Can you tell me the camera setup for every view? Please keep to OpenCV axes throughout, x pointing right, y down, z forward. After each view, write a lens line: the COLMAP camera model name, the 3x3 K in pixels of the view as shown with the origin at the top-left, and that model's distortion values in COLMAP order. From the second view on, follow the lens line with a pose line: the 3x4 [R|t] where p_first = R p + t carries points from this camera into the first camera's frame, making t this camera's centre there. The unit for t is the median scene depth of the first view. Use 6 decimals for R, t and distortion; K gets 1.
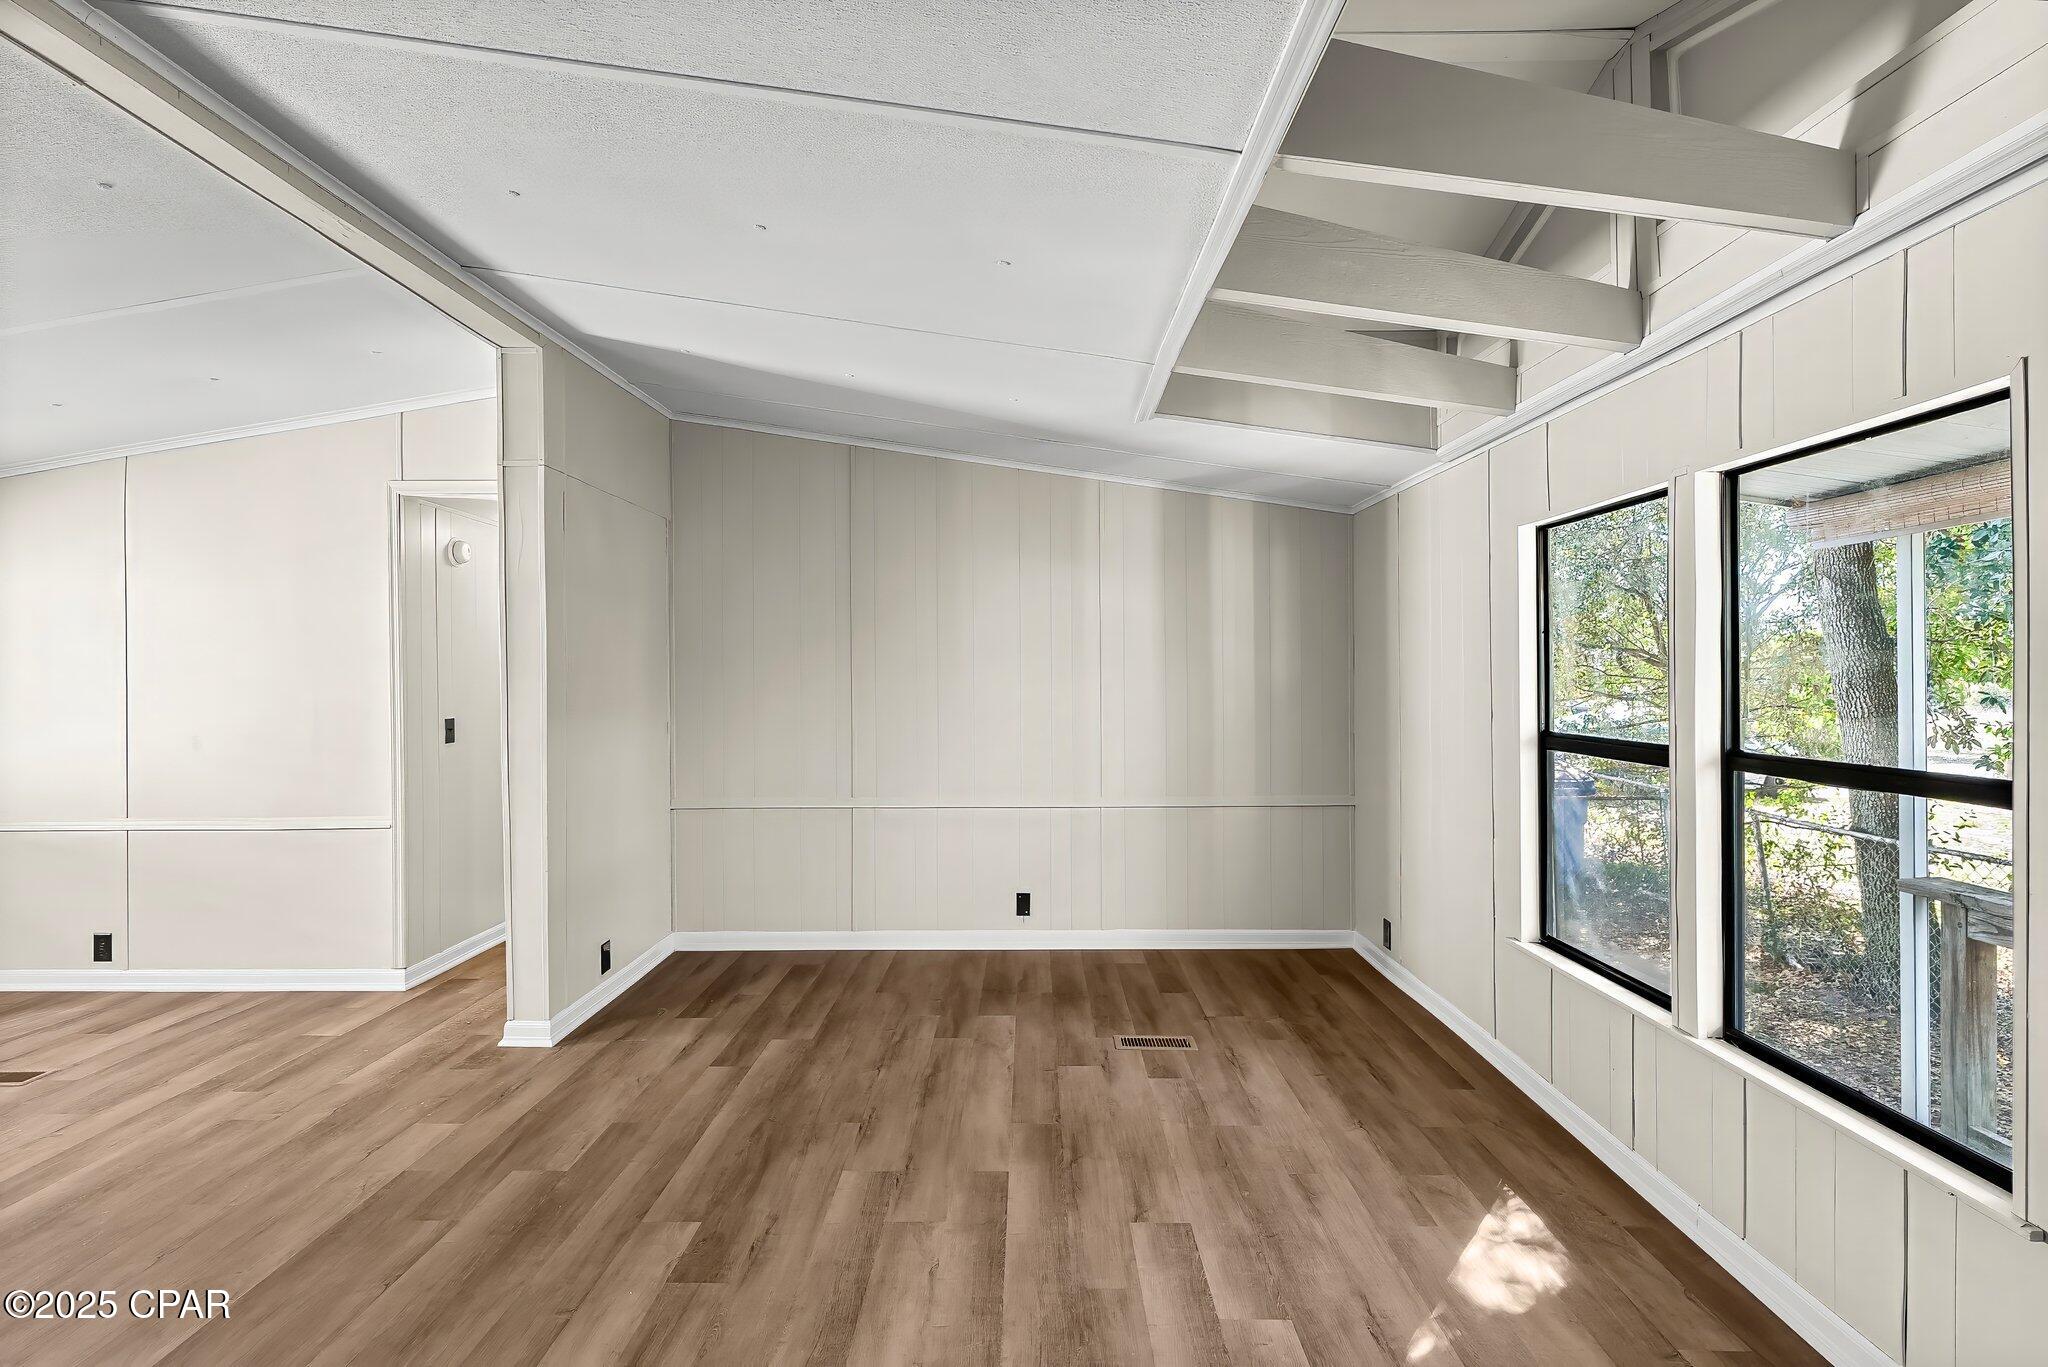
lens RADIAL K [[992.1, 0, 1014.6], [0, 992.1, 674.5], [0, 0, 1]] dist [-0.001118, -0.000238]
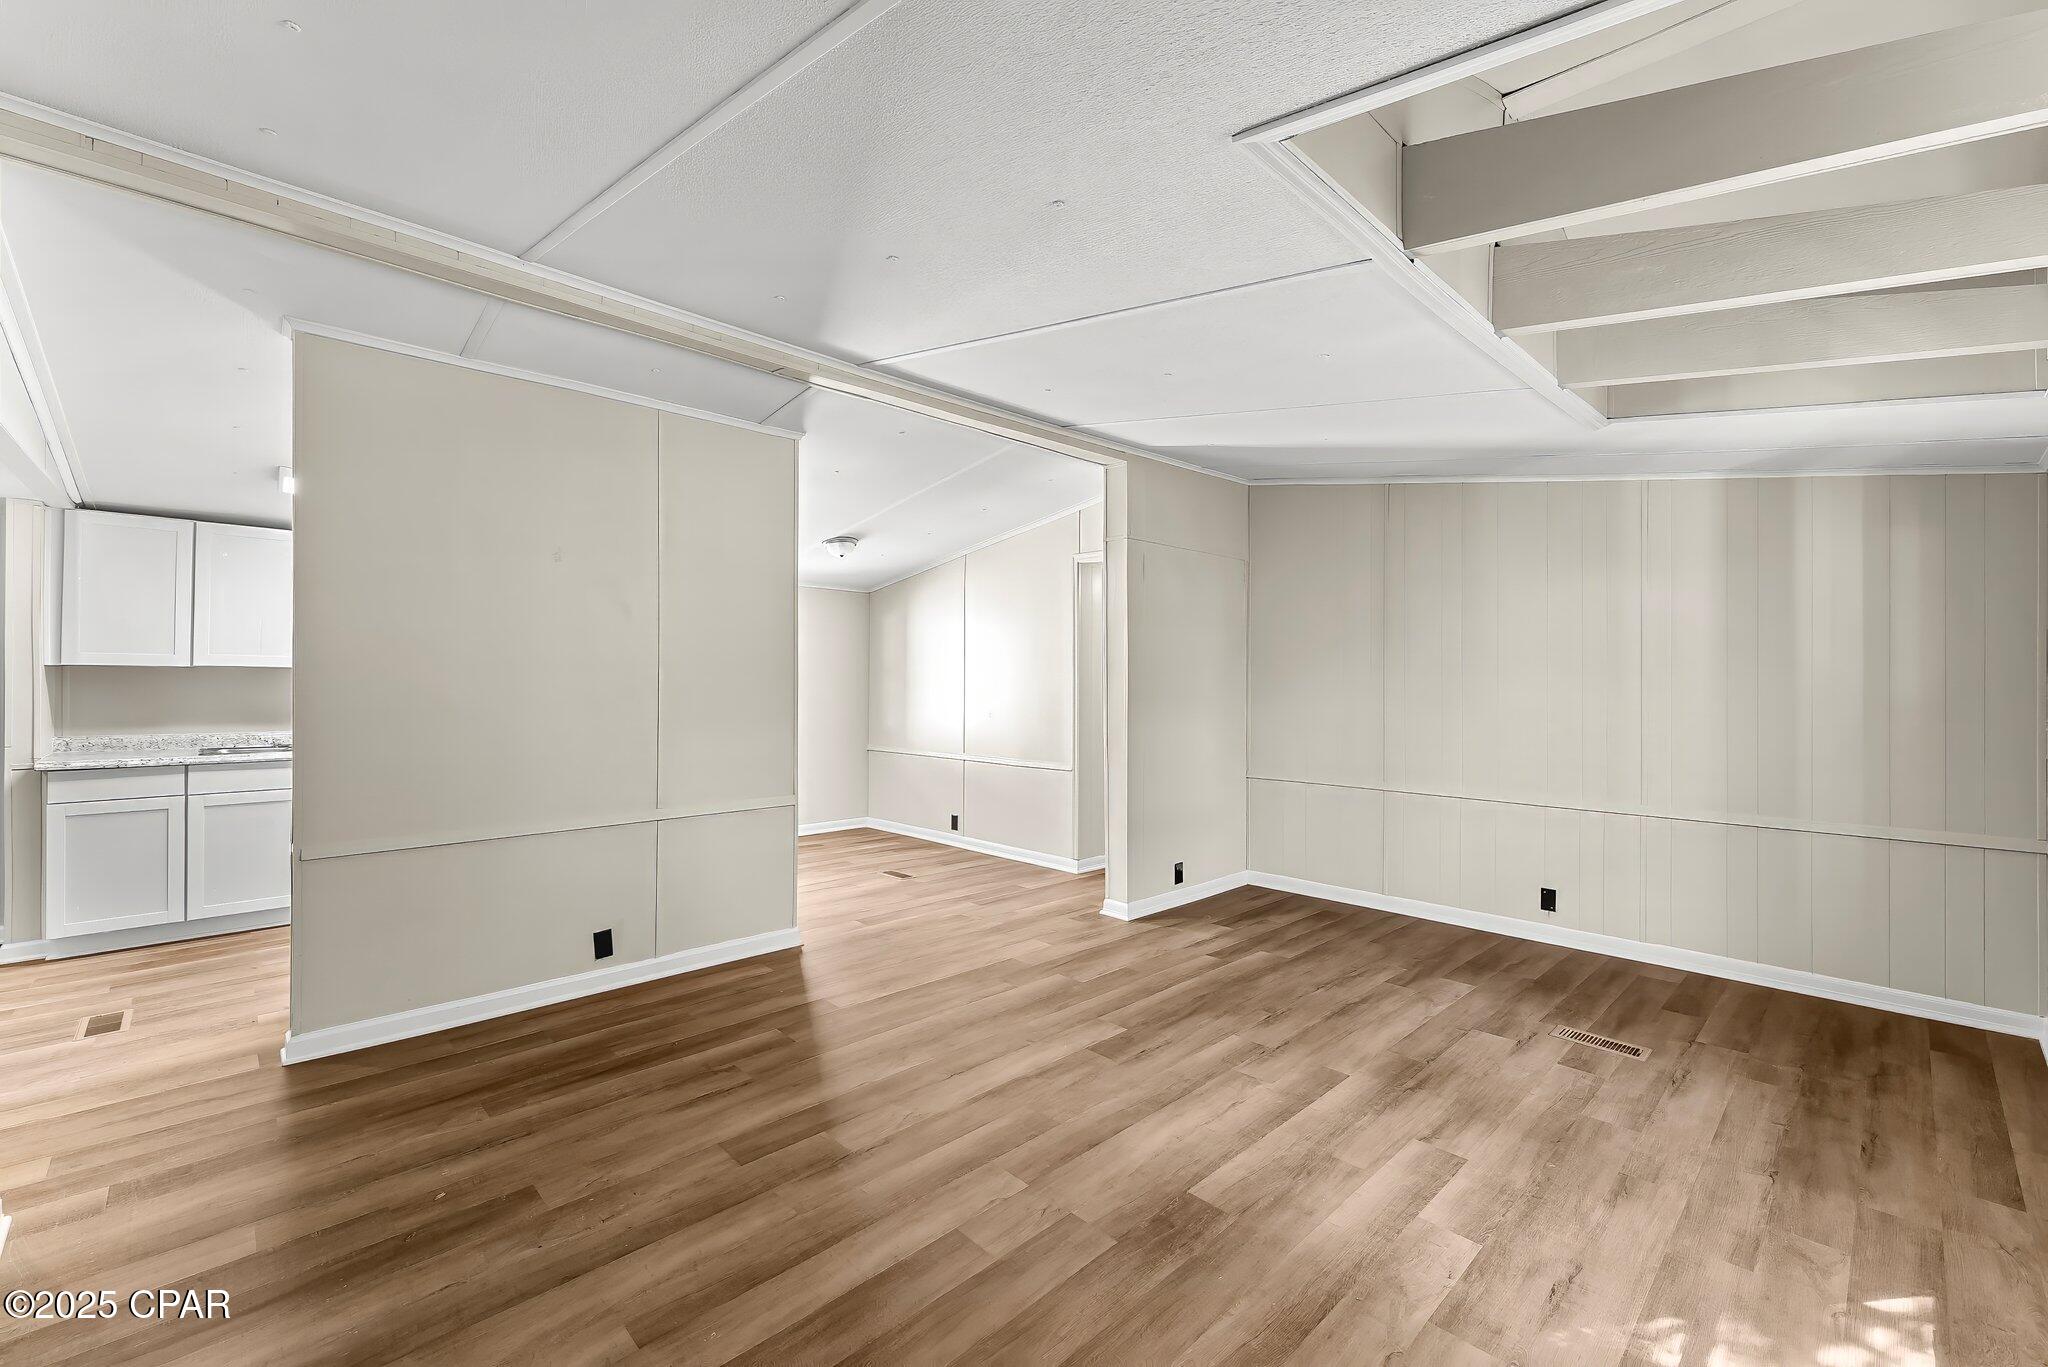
lens RADIAL K [[846.4, 0, 1007.4], [0, 846.4, 682.6], [0, 0, 1]] dist [-0.000959, -0.000084]
pose [[0.698748, 0.012101, -0.715265, 0.357668], [-0.008554, 0.999927, 0.008561, 0.001094], [0.715316, 0.000136, 0.698801, -0.041407]]
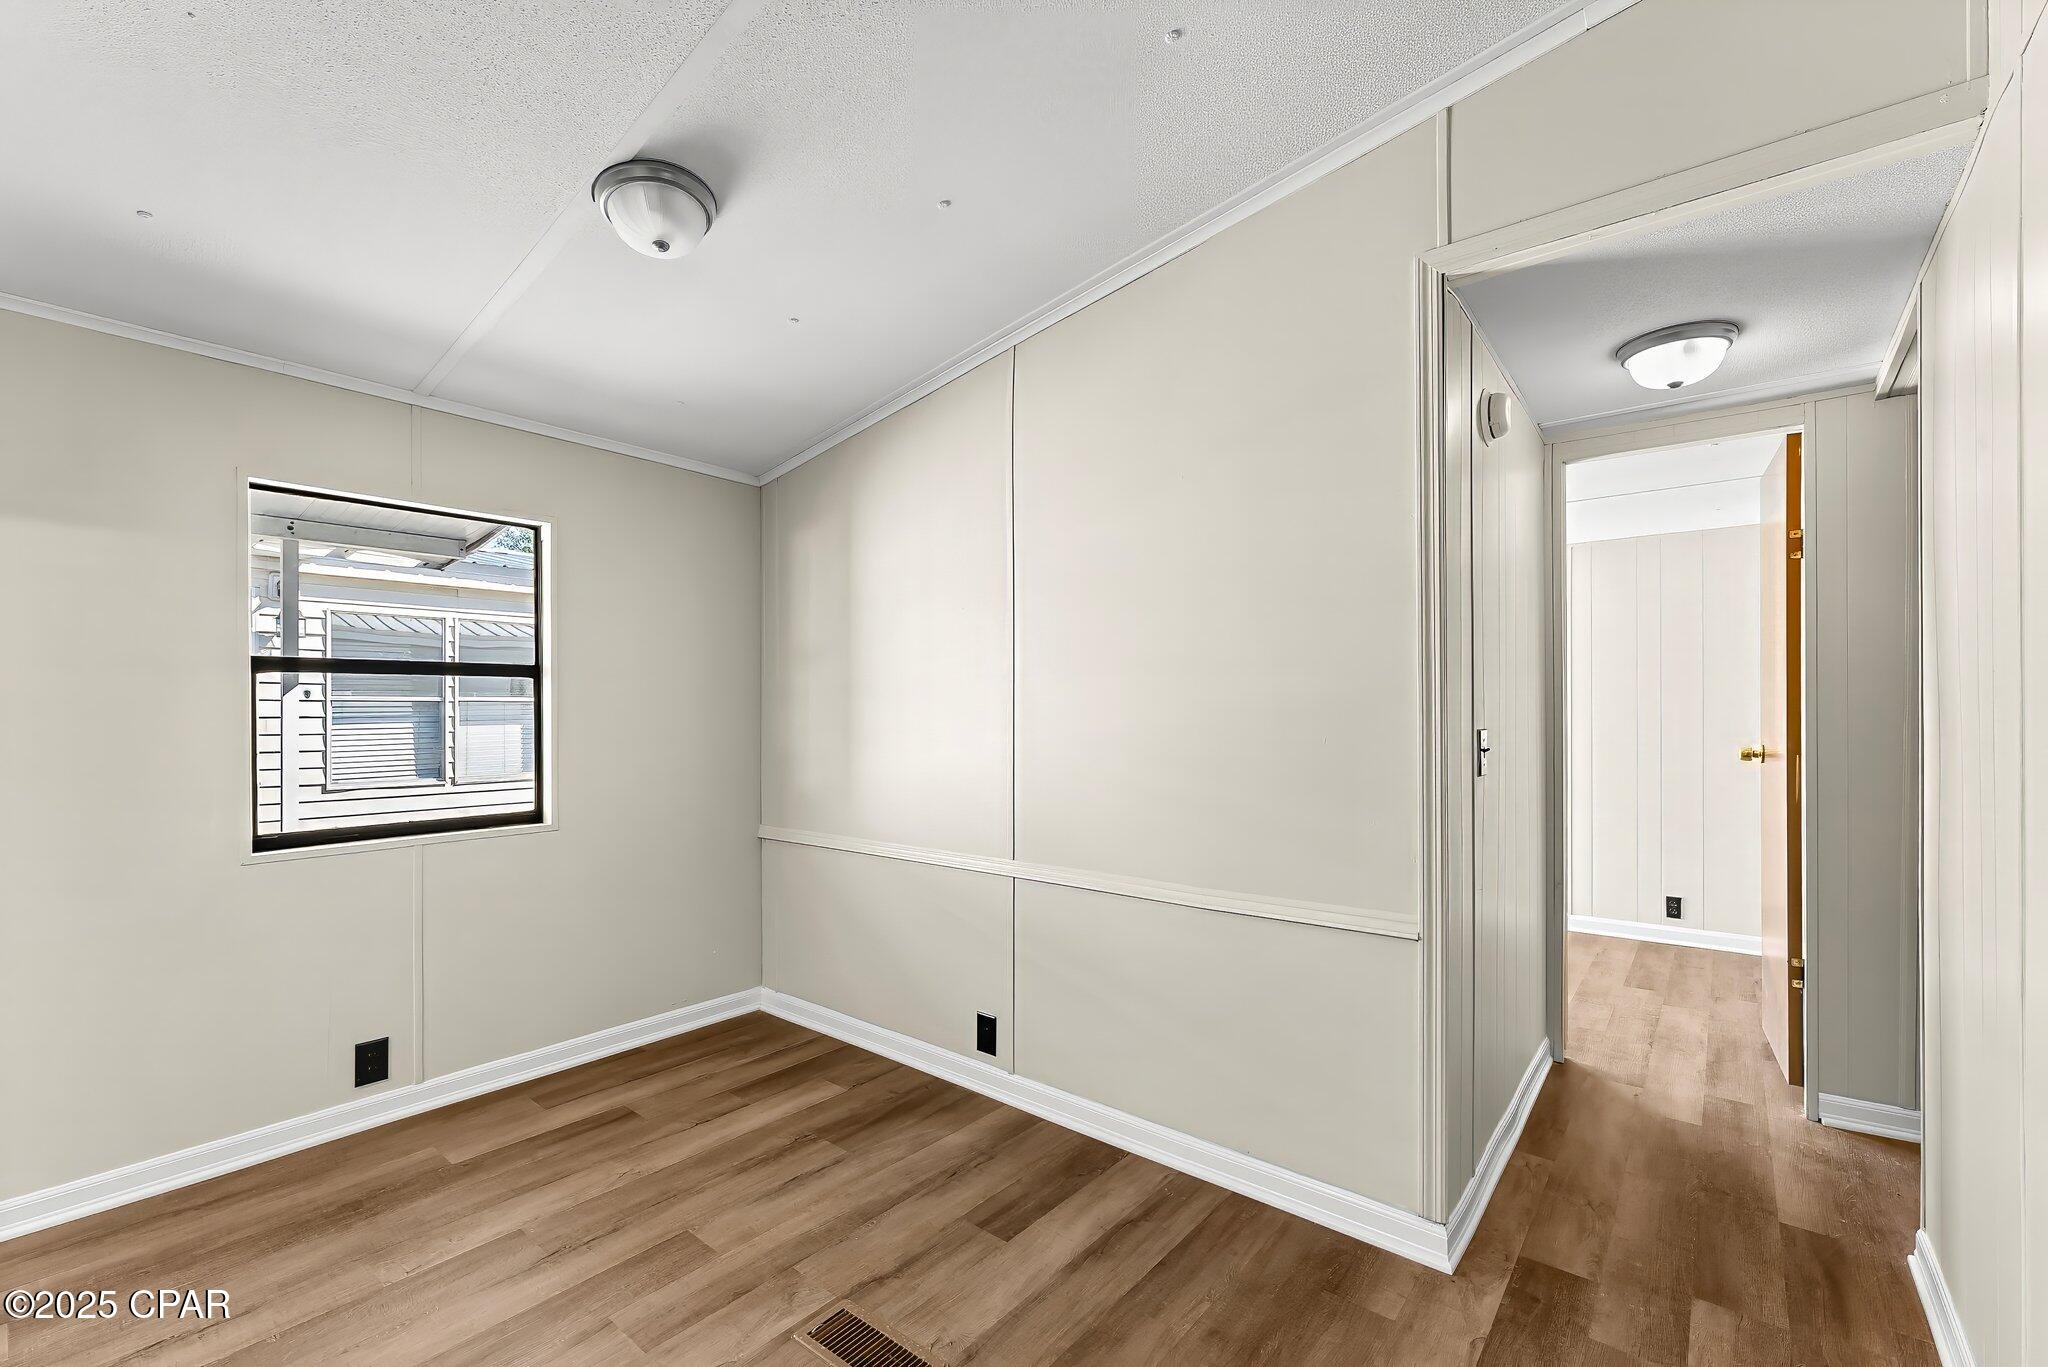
lens RADIAL K [[855.4, 0, 1027.2], [0, 855.4, 708.2], [0, 0, 1]] dist [-0.001564, -0.000008]
pose [[0.787323, 0.000422, -0.616540, -0.666282], [0.000387, 0.999999, 0.001179, 0.045265], [0.616541, -0.001167, 0.787322, 0.684584]]
